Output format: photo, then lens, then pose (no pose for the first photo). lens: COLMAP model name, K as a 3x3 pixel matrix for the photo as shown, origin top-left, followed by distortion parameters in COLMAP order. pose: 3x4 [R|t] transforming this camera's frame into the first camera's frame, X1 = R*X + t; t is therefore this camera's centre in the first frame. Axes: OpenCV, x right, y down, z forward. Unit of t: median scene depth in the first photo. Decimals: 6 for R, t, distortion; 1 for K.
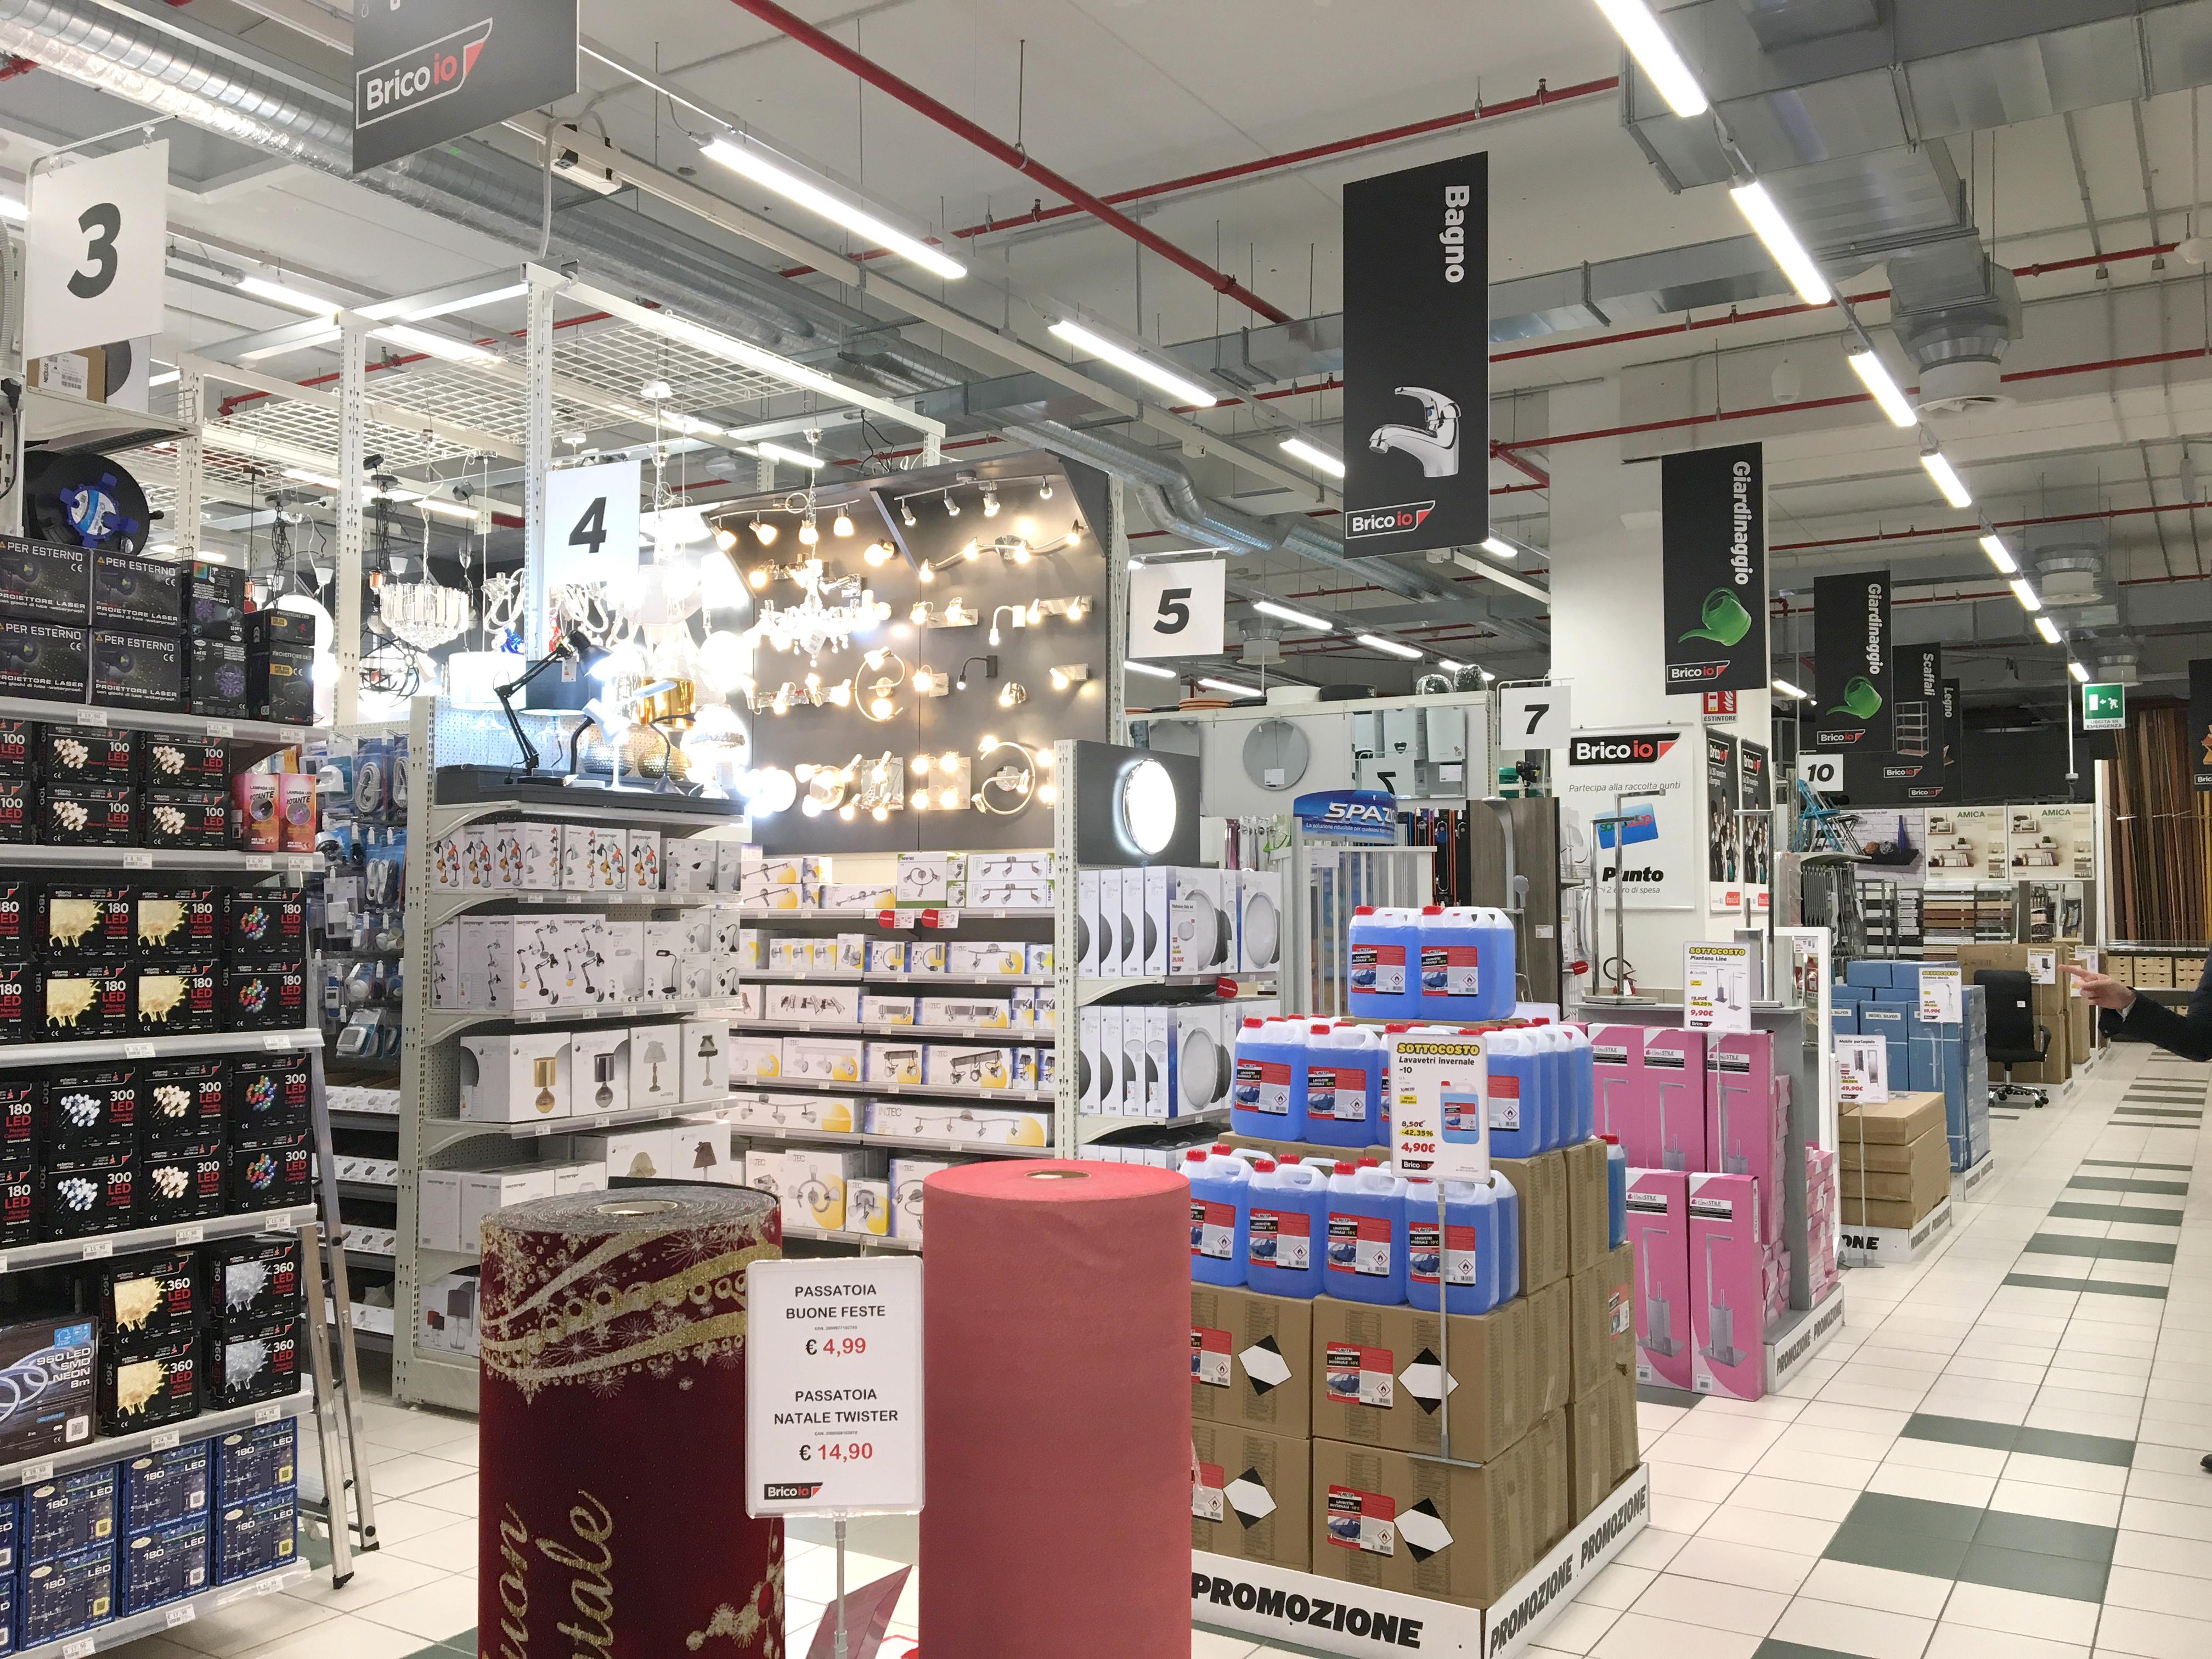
lens RADIAL K [[1863.9, 0, 1084.2], [0, 1863.9, 825.9], [0, 0, 1]] dist [0.076442, -0.111540]
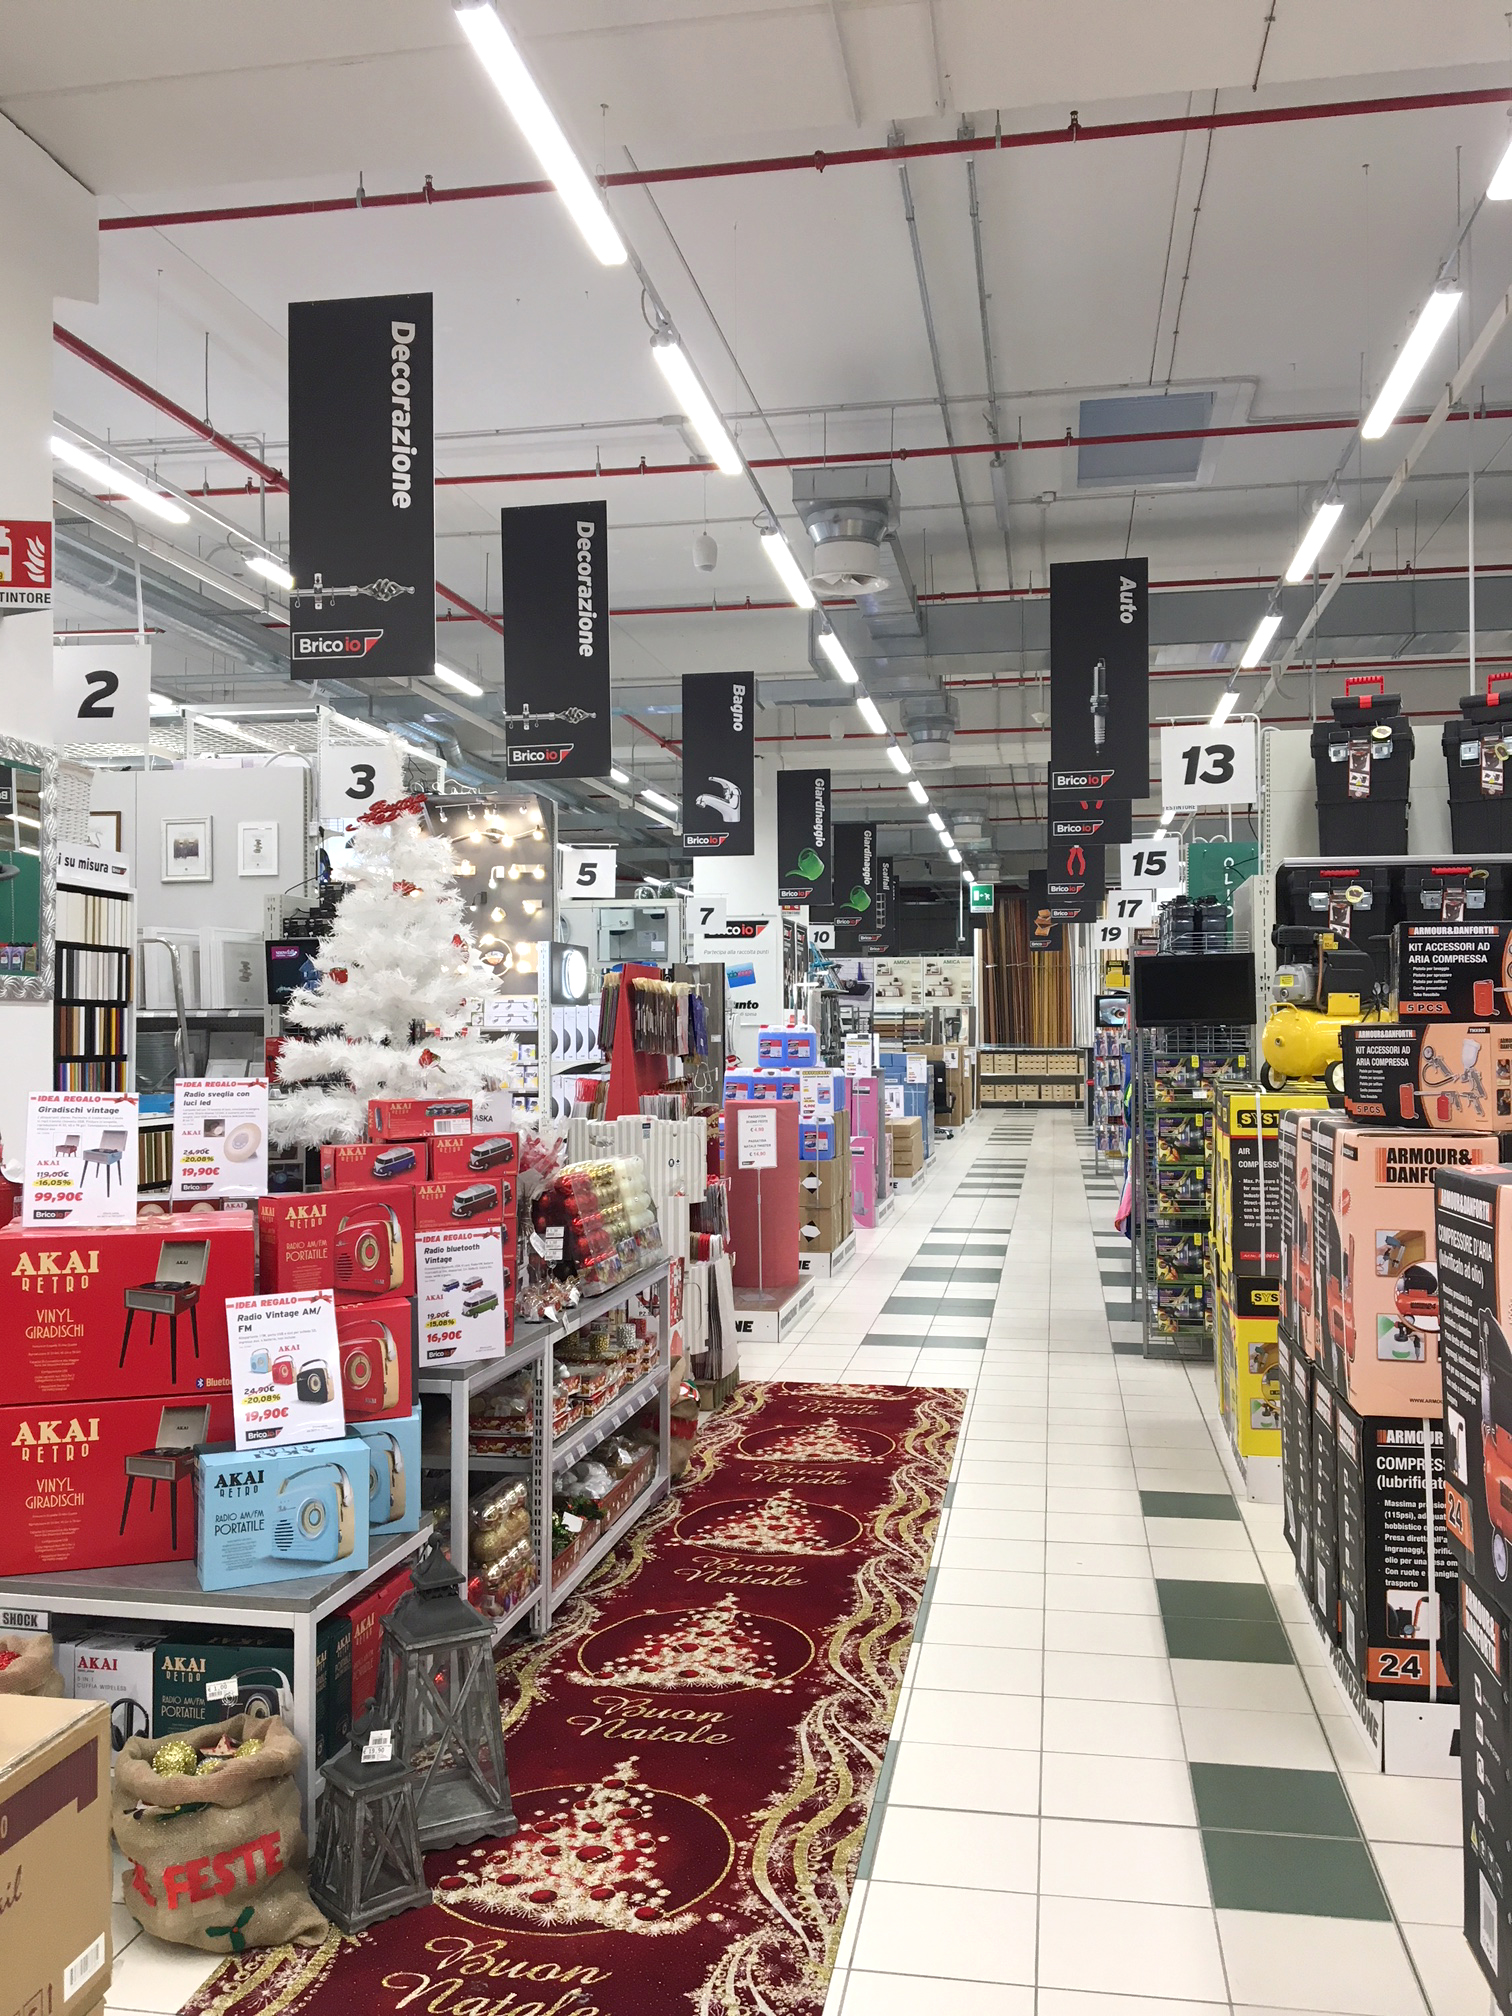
lens RADIAL K [[1698.7, 0, 762.1], [0, 1698.7, 1014.1], [0, 0, 1]] dist [0.076442, -0.111540]
pose [[0.929218, -0.001368, 0.369530, -0.277561], [-0.012319, 0.999323, 0.034676, -0.020473], [-0.369327, -0.036774, 0.928572, -0.459383]]
